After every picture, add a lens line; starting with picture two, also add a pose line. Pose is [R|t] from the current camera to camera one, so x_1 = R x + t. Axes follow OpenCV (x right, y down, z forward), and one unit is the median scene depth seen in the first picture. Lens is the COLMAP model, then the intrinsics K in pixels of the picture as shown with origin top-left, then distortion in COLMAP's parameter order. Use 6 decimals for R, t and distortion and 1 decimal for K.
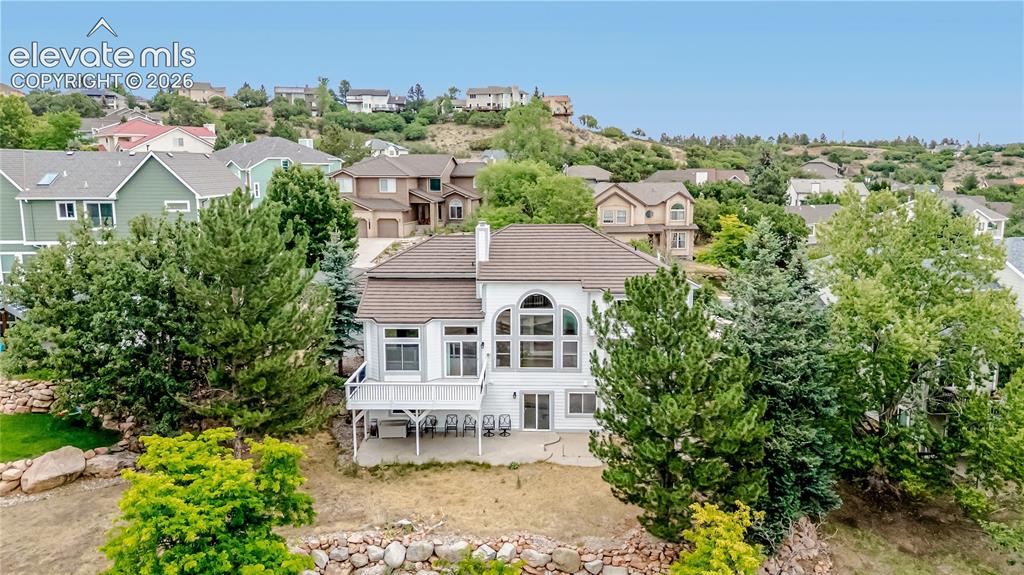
lens RADIAL K [[726.2, 0, 508.5], [0, 726.2, 285.1], [0, 0, 1]] dist [0.002513, -0.006118]
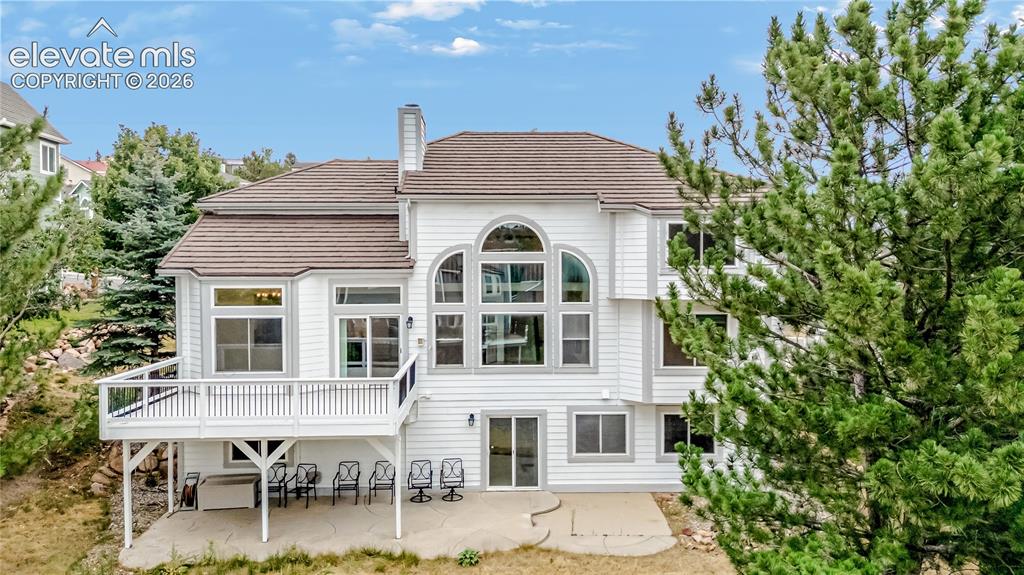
lens RADIAL K [[726.2, 0, 518.4], [0, 726.2, 289.9], [0, 0, 1]] dist [0.002513, -0.006118]
pose [[0.997239, 0.000019, 0.074261, 0.003525], [0.009387, 0.991946, -0.126312, 0.126192], [-0.073665, 0.126661, 0.989207, 0.474272]]
